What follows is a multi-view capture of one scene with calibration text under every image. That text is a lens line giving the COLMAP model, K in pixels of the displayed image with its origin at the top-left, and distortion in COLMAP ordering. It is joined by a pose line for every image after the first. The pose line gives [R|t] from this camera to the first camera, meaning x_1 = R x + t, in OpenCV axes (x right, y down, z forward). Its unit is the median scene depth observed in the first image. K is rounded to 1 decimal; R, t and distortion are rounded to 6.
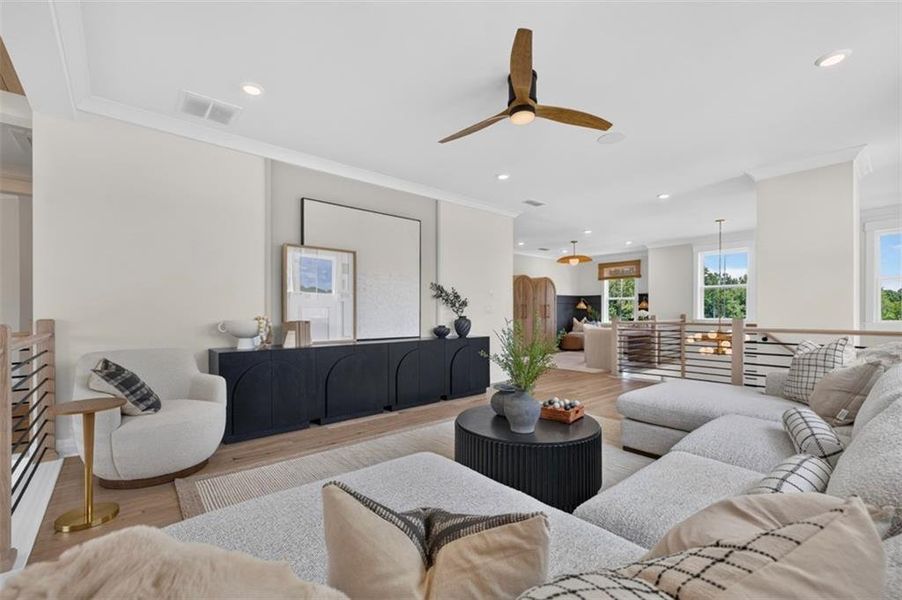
lens RADIAL K [[376.3, 0, 448.0], [0, 376.3, 312.1], [0, 0, 1]] dist [0.011210, -0.000071]
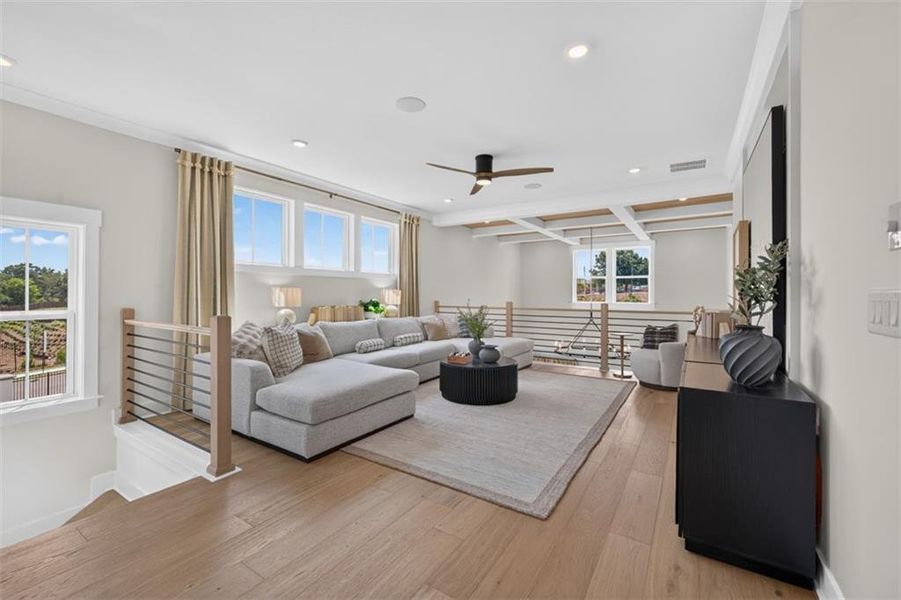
lens RADIAL K [[374.8, 0, 450.2], [0, 374.8, 291.7], [0, 0, 1]] dist [-0.001905, -0.000322]
pose [[-0.955460, -0.005623, -0.295067, 0.405137], [-0.004181, 0.999976, -0.005516, -0.016690], [0.295091, -0.004037, -0.955461, 1.237188]]
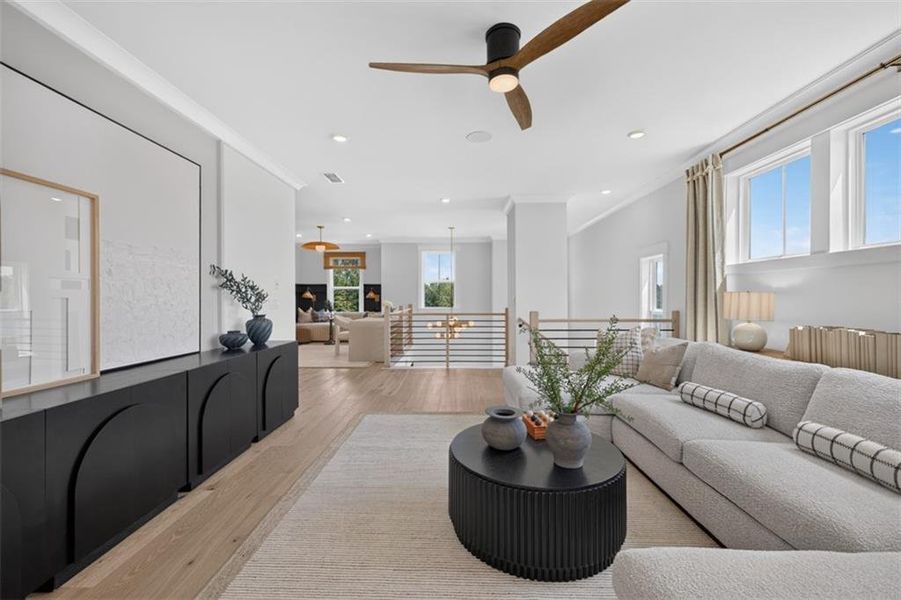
lens RADIAL K [[376.3, 0, 447.3], [0, 376.3, 294.8], [0, 0, 1]] dist [0.003467, -0.000406]
pose [[0.677265, 0.004659, 0.735724, -0.243609], [0.002428, 0.999960, -0.008567, -0.020565], [-0.735735, 0.007589, 0.677227, 0.260386]]
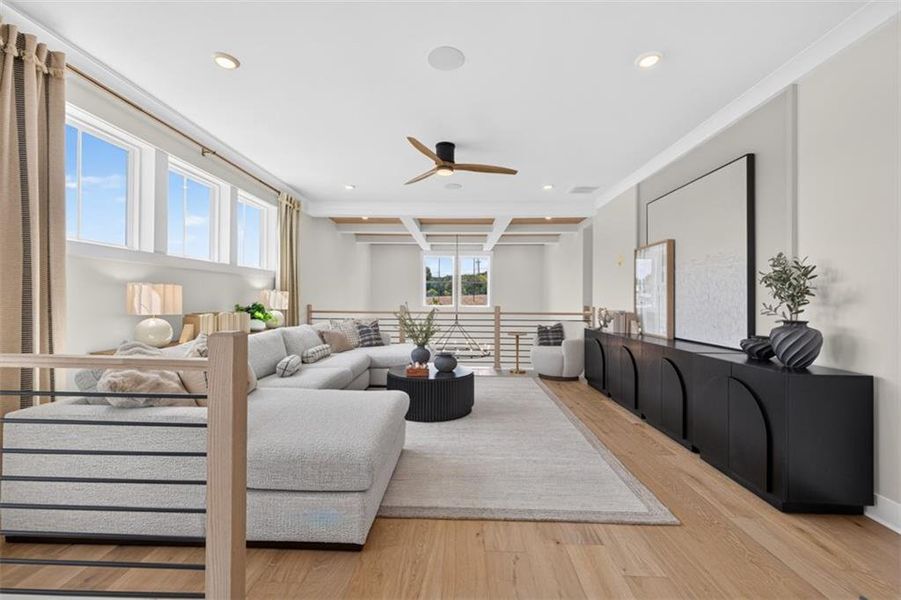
lens RADIAL K [[374.1, 0, 447.9], [0, 374.1, 297.0], [0, 0, 1]] dist [0.000759, -0.000717]
pose [[-0.662865, -0.008742, -0.748688, 0.633394], [-0.007063, 0.999960, -0.005423, -0.011429], [0.748706, 0.001693, -0.662900, 0.977752]]
